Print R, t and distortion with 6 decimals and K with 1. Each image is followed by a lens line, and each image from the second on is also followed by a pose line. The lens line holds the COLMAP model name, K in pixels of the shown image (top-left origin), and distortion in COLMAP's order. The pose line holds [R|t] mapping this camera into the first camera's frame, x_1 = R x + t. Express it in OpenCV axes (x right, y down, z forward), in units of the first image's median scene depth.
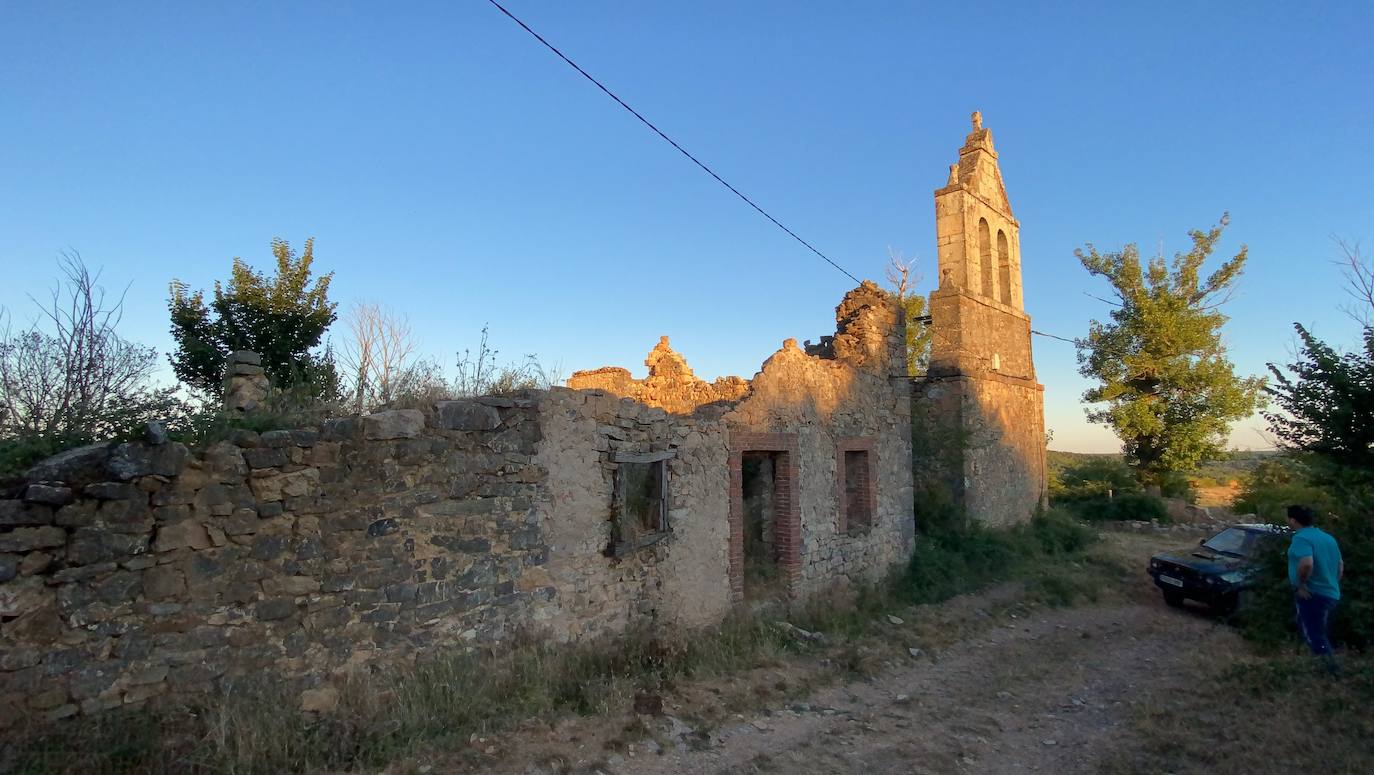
lens RADIAL K [[628.0, 0, 687.0], [0, 628.0, 387.5], [0, 0, 1]] dist [0.002975, -0.000250]
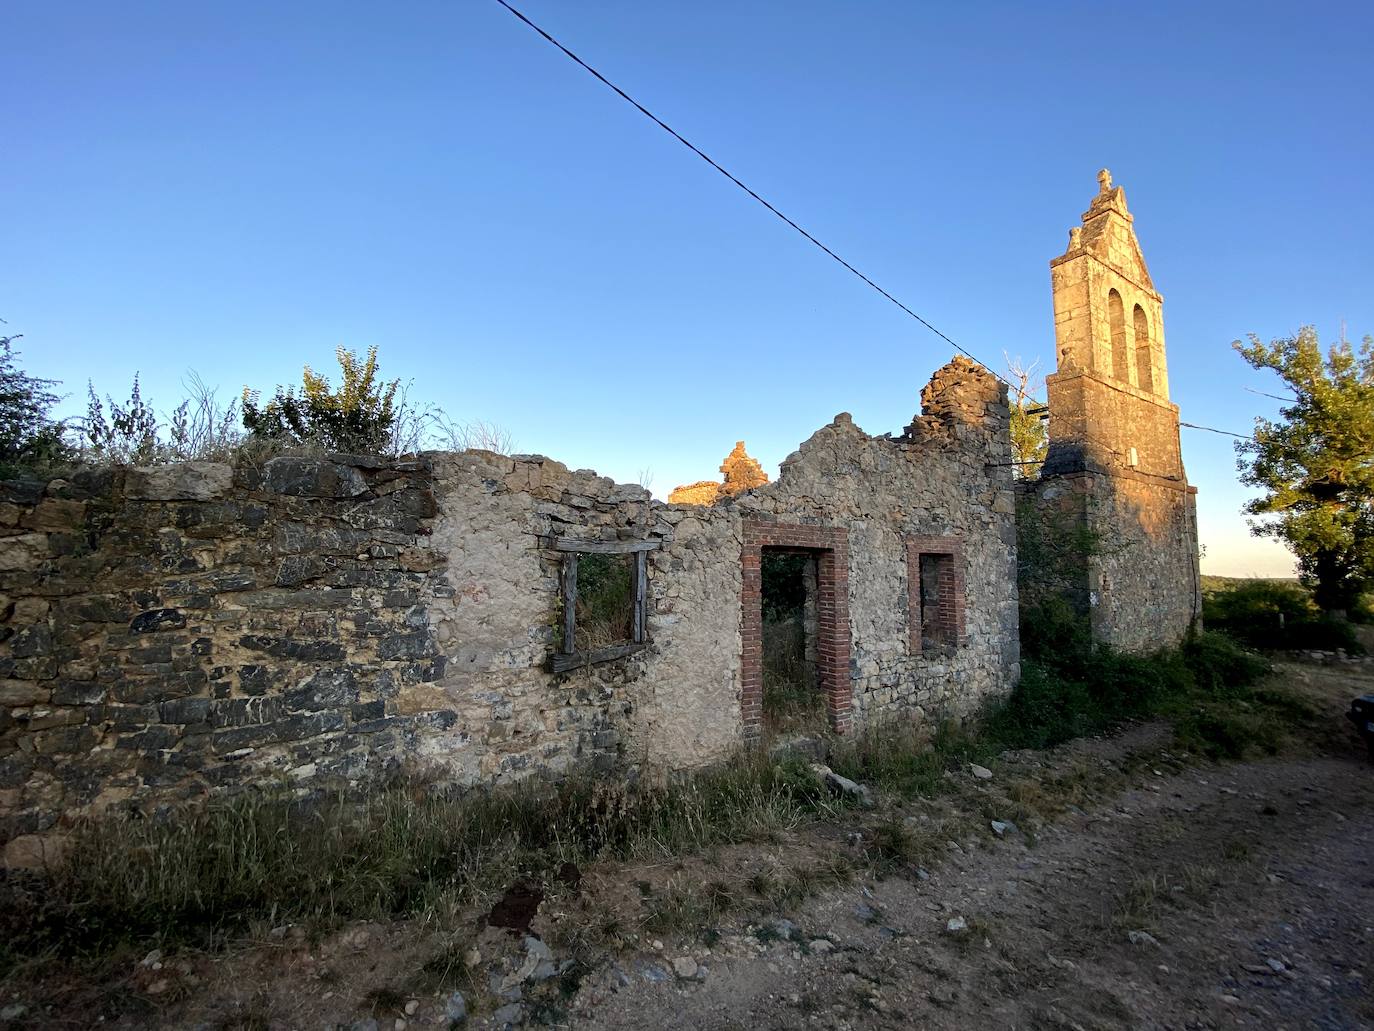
lens RADIAL K [[551.7, 0, 686.9], [0, 551.7, 519.0], [0, 0, 1]] dist [0.001081, -0.011602]
pose [[0.974569, -0.006745, -0.223984, 0.133804], [0.009052, 0.999916, 0.009276, 0.053952], [0.223903, -0.011068, 0.974549, 0.269840]]
